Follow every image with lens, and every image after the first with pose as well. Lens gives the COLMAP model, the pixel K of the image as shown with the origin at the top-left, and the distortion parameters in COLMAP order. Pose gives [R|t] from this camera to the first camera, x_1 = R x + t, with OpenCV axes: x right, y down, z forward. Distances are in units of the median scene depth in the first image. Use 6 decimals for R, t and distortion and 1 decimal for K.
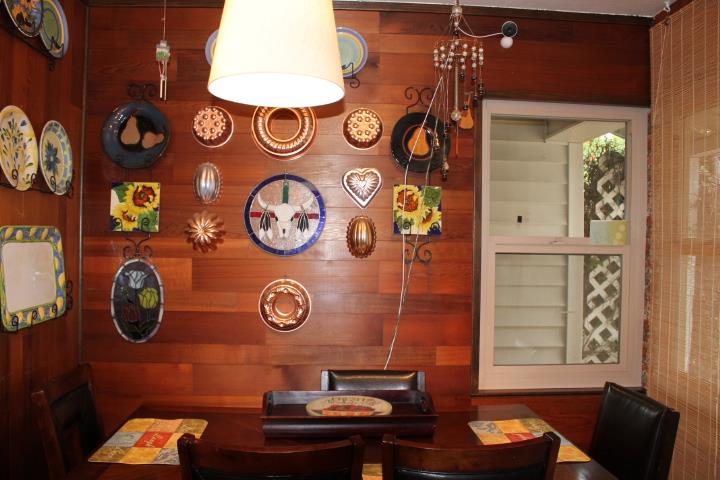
lens RADIAL K [[593.7, 0, 361.5], [0, 593.7, 245.0], [0, 0, 1]] dist [-0.162609, 0.135479]
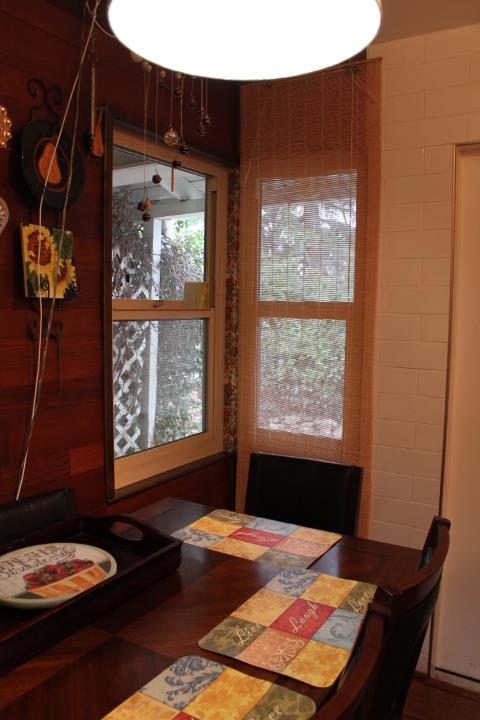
lens RADIAL K [[593.7, 0, 240.0], [0, 593.7, 360.0], [0, 0, 1]] dist [-0.162609, 0.135479]
pose [[0.579478, -0.082014, 0.810850, -0.342022], [0.000153, 0.994935, 0.100524, -0.014391], [-0.814988, -0.058127, 0.576556, 0.419230]]
